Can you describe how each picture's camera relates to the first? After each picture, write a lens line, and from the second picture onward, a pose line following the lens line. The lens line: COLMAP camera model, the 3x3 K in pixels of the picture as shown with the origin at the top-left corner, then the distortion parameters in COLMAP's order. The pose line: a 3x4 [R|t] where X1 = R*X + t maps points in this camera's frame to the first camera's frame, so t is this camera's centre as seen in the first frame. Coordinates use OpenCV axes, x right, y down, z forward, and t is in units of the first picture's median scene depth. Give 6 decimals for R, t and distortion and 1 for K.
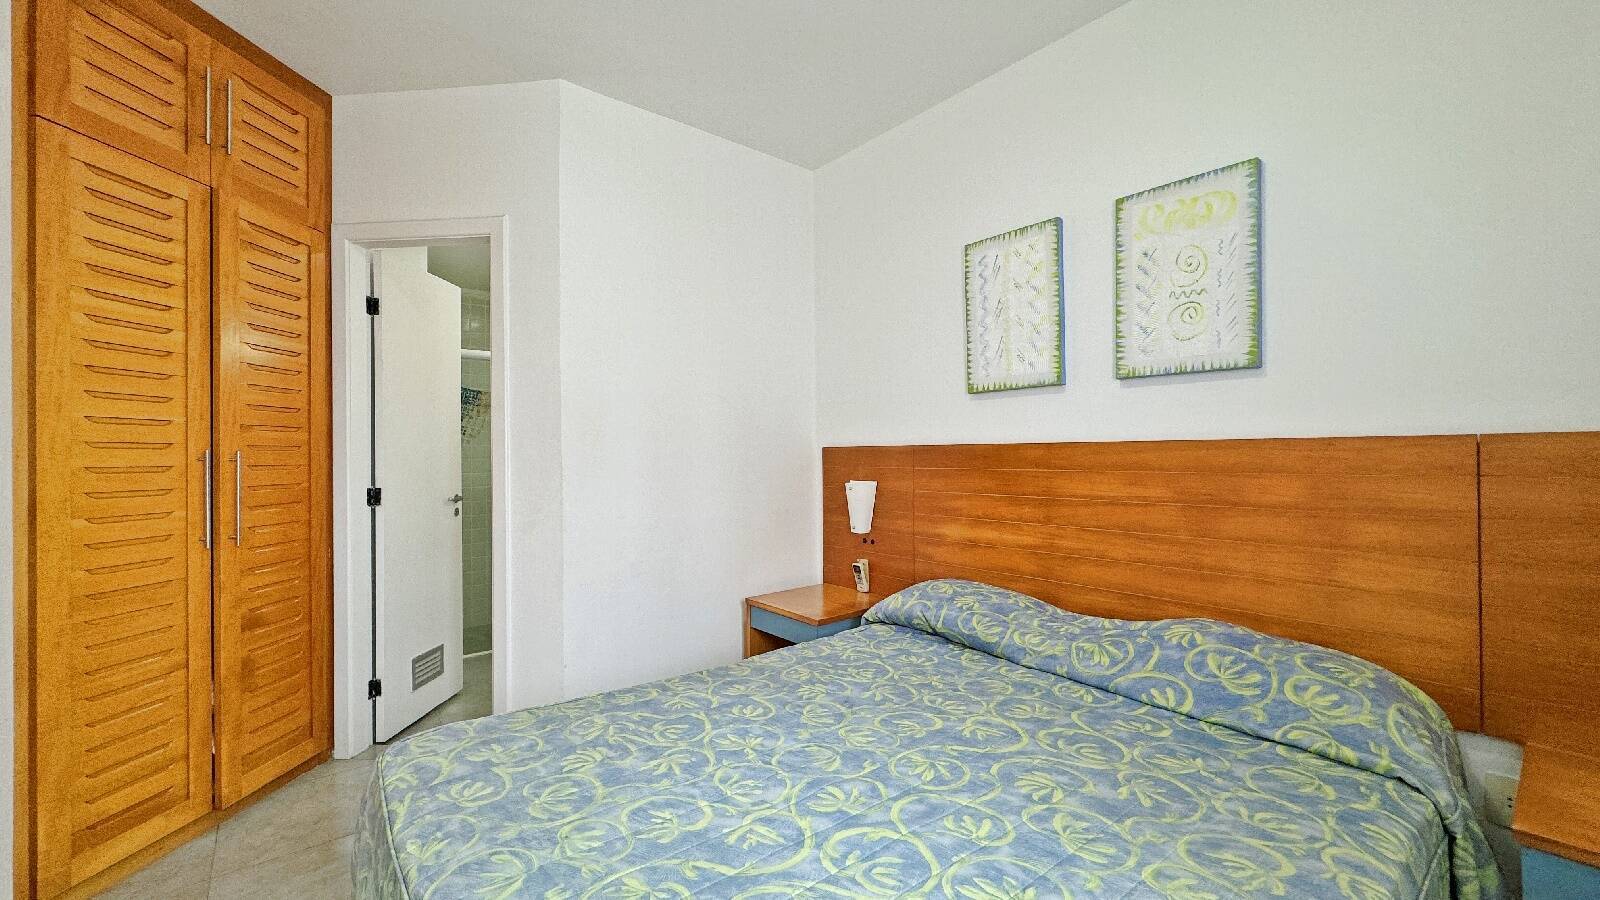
lens RADIAL K [[638.4, 0, 800.0], [0, 638.4, 450.0], [0, 0, 1]] dist [-0.000341, -0.000056]
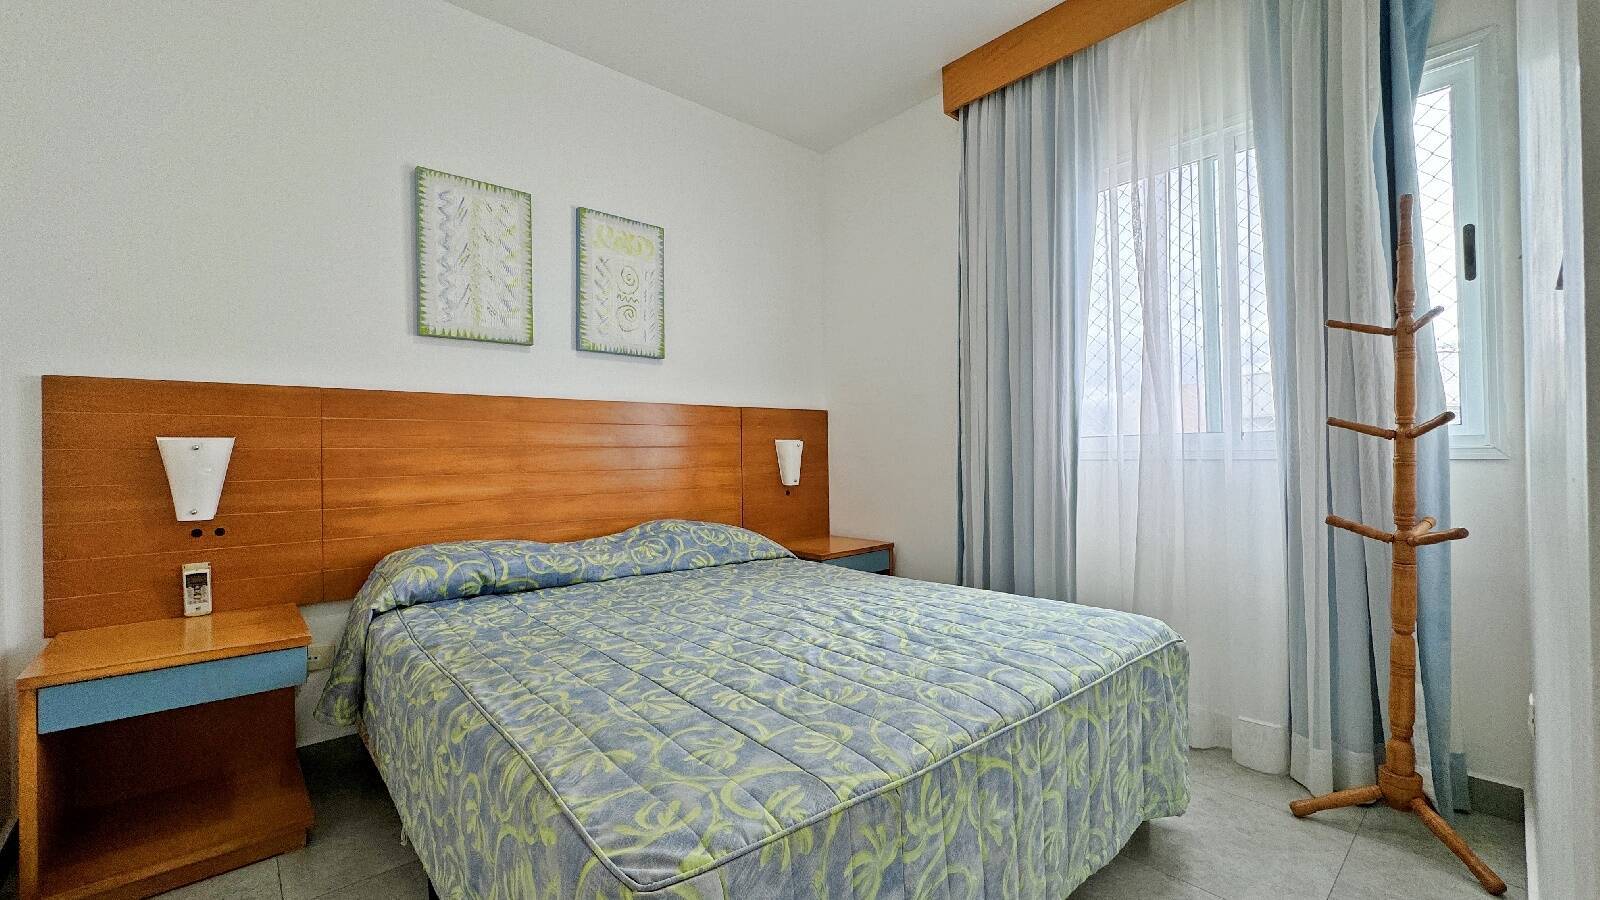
lens RADIAL K [[656.4, 0, 800.0], [0, 656.4, 450.0], [0, 0, 1]] dist [0.000792, -0.000157]
pose [[-0.036806, 0.012916, 0.999239, -0.795909], [0.007437, 0.999892, -0.012651, 0.103863], [-0.999295, 0.006965, -0.036899, 0.614436]]
